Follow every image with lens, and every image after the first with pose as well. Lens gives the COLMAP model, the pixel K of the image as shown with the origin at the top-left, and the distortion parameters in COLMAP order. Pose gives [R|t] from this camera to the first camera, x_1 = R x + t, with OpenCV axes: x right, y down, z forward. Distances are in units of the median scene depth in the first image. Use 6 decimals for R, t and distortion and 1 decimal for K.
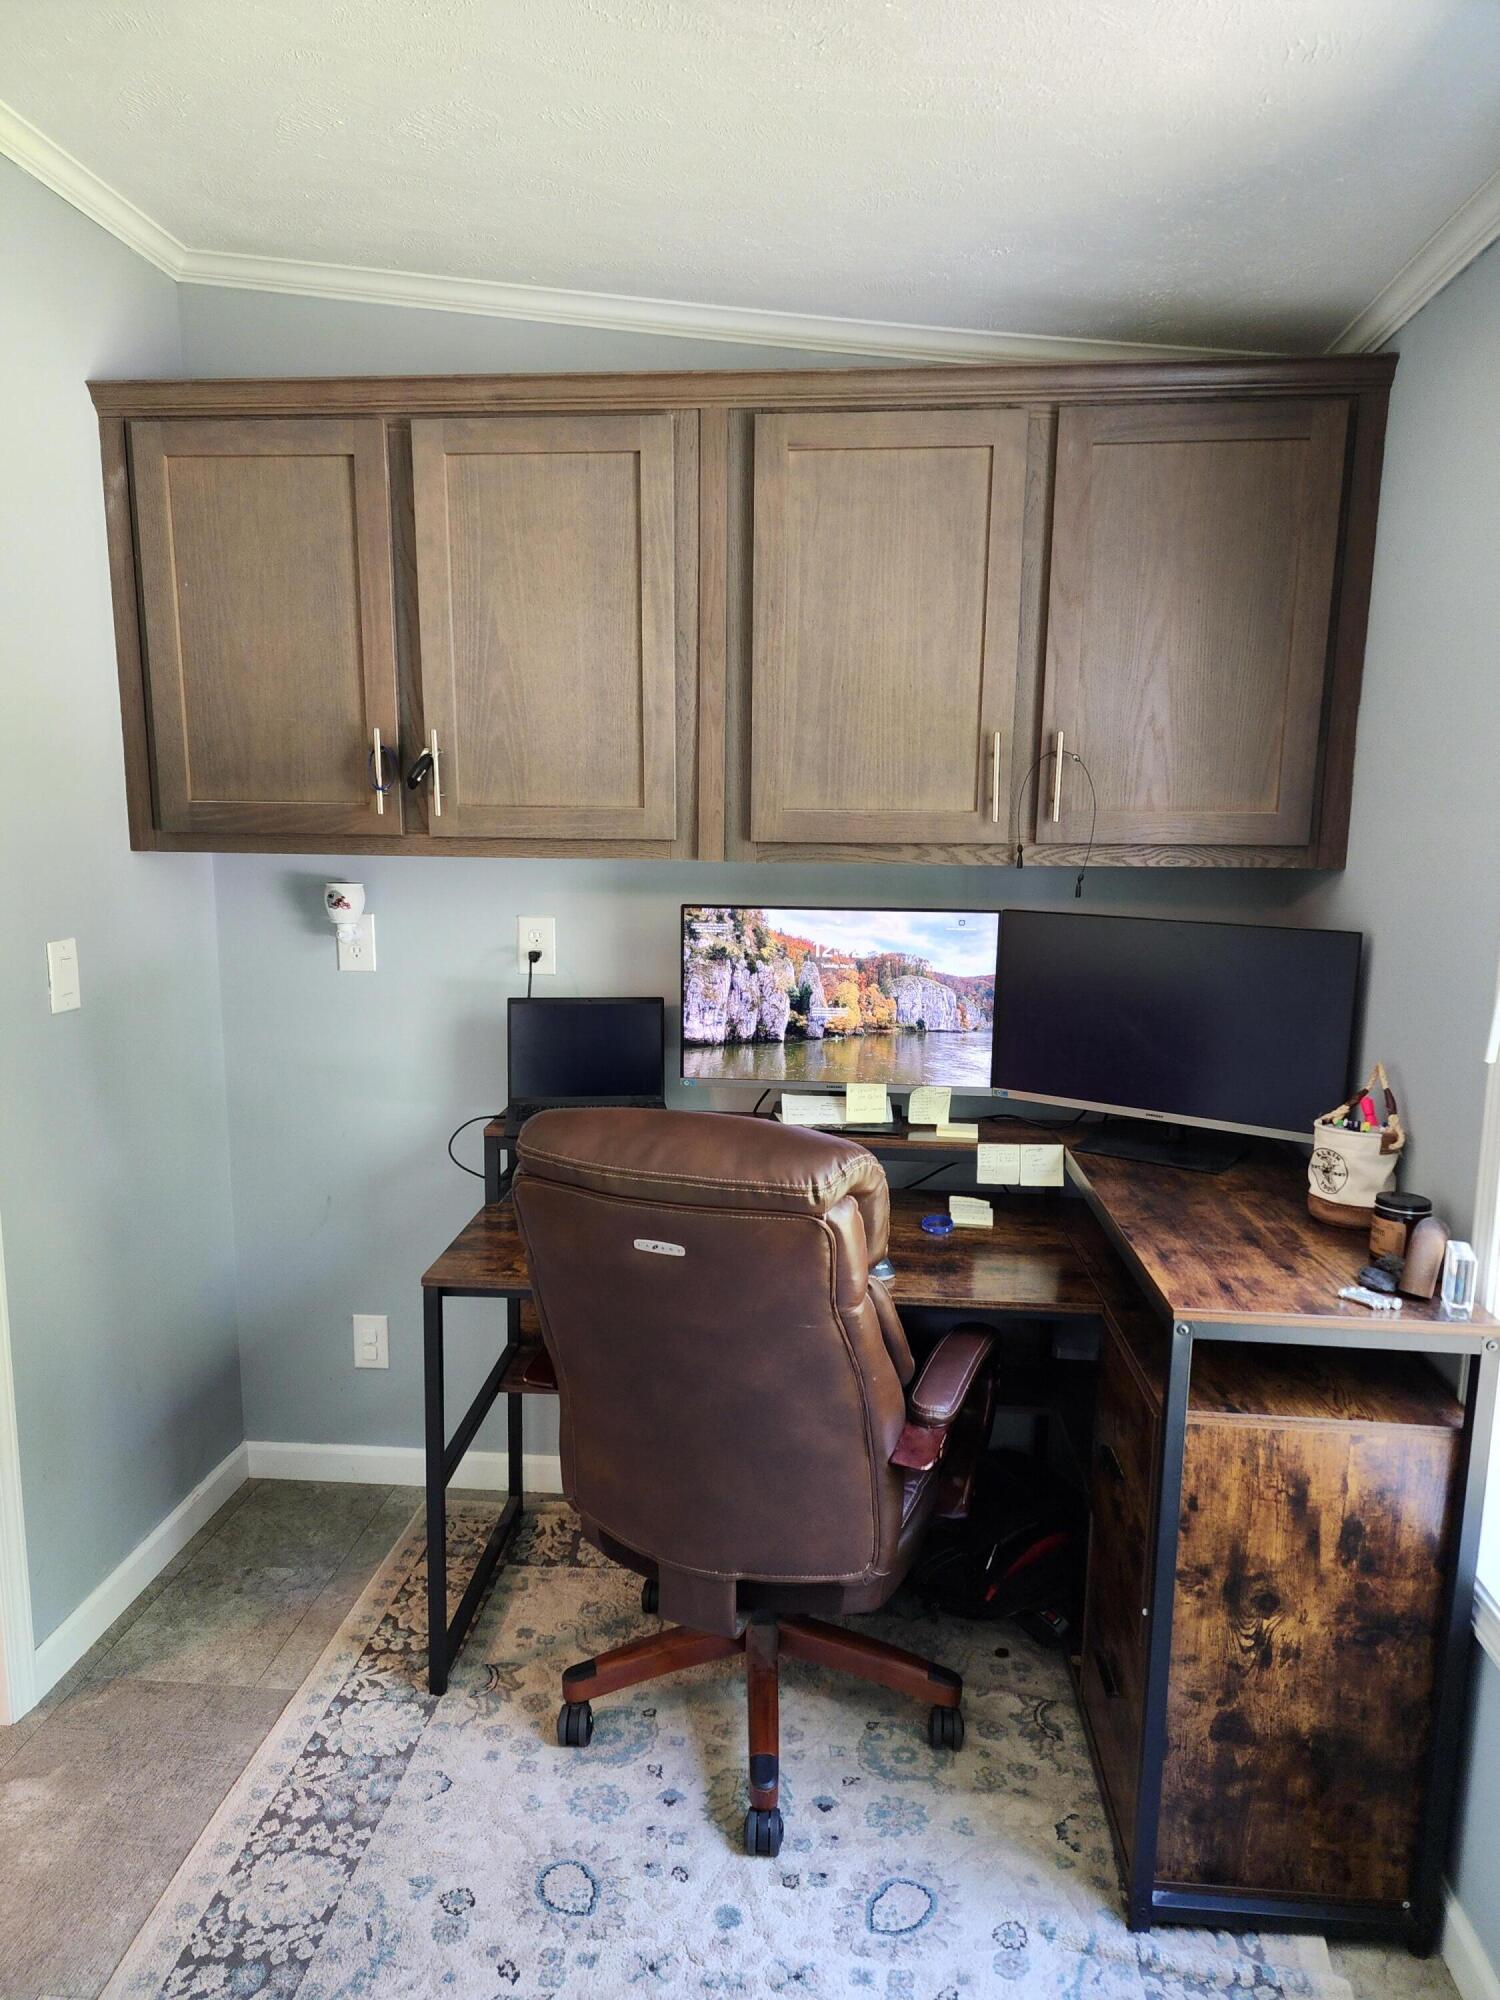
lens RADIAL K [[1331.3, 0, 714.4], [0, 1331.3, 1031.4], [0, 0, 1]] dist [0.106588, -0.104529]
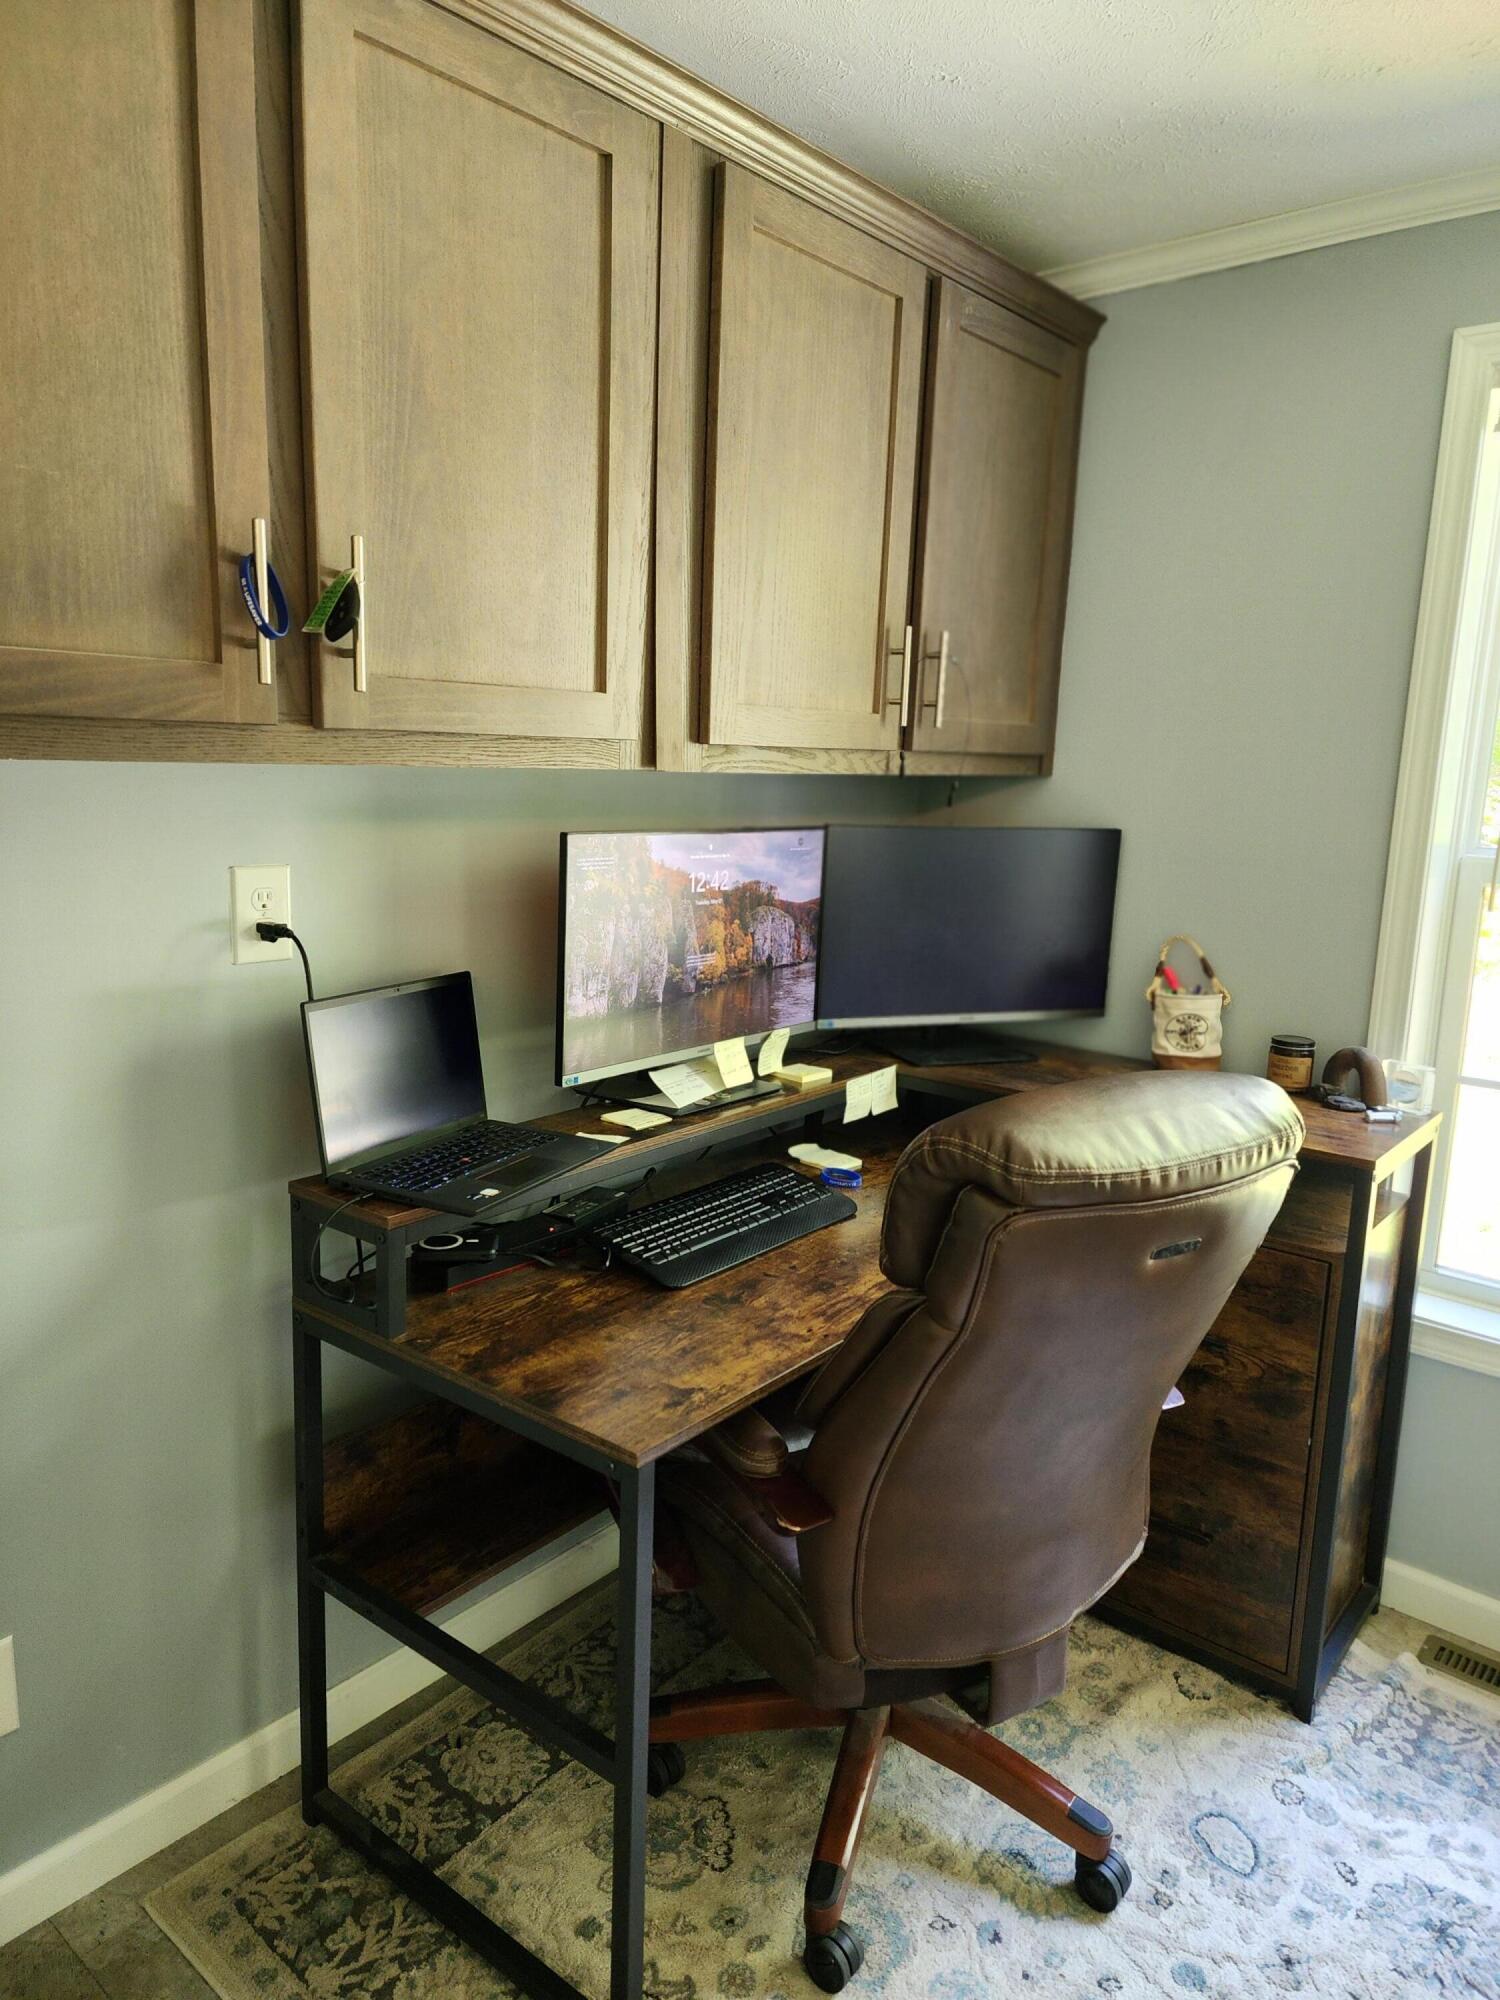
lens RADIAL K [[1339.8, 0, 747.2], [0, 1339.8, 1005.0], [0, 0, 1]] dist [0.088783, -0.079924]
pose [[0.560926, -0.145321, 0.815011, -0.573032], [0.118181, 0.988446, 0.094908, -0.062097], [-0.819387, 0.043083, 0.571620, 0.518766]]
